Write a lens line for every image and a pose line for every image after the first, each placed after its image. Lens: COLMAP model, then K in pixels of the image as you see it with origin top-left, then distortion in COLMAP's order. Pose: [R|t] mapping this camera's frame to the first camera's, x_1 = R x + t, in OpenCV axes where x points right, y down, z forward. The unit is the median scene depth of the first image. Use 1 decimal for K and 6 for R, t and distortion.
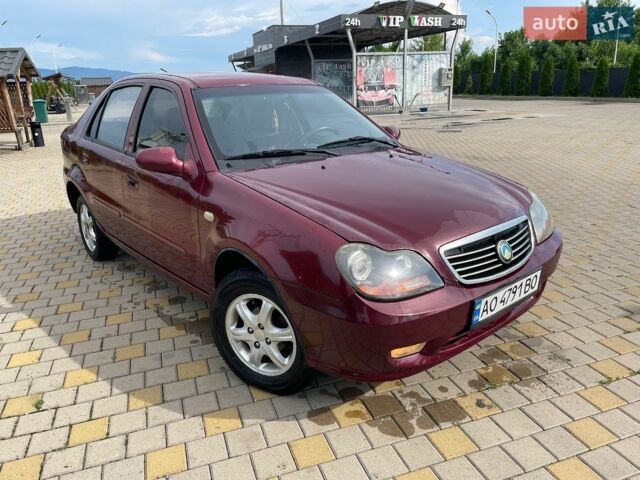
lens RADIAL K [[465.7, 0, 320.0], [0, 465.7, 240.0], [0, 0, 1]] dist [0.088020, -0.102819]
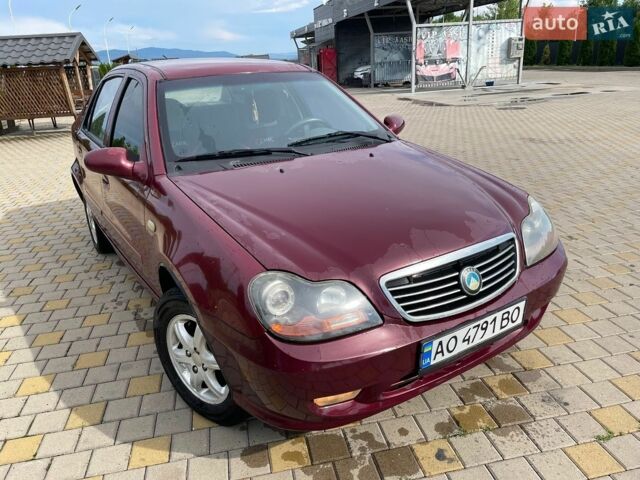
lens RADIAL K [[465.7, 0, 320.0], [0, 465.7, 240.0], [0, 0, 1]] dist [0.088020, -0.102819]
pose [[0.990638, 0.025561, -0.134100, 0.201526], [-0.019170, 0.998628, 0.048733, -0.069322], [0.135162, -0.045706, 0.989769, 0.126870]]
